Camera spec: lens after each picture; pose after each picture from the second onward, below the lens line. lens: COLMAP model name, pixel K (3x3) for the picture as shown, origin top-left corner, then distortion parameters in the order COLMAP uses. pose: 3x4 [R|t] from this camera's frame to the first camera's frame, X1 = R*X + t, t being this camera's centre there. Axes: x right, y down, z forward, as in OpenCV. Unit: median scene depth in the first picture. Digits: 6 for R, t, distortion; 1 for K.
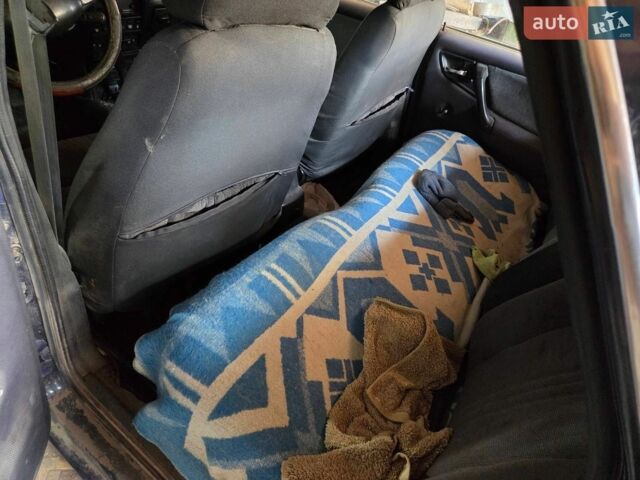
lens RADIAL K [[435.4, 0, 320.0], [0, 435.4, 240.0], [0, 0, 1]] dist [0.074744, -0.066528]
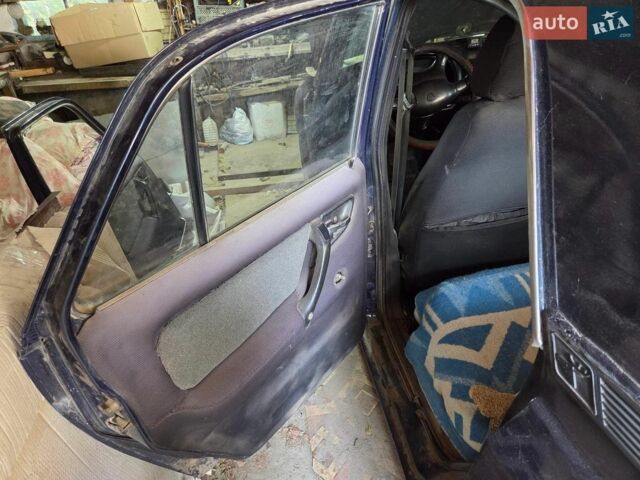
lens RADIAL K [[435.4, 0, 320.0], [0, 435.4, 240.0], [0, 0, 1]] dist [0.074744, -0.066528]
pose [[0.682546, 0.156831, -0.713817, 0.456551], [-0.260399, 0.964791, -0.037019, 0.204419], [0.682879, 0.211145, 0.699353, -0.388565]]
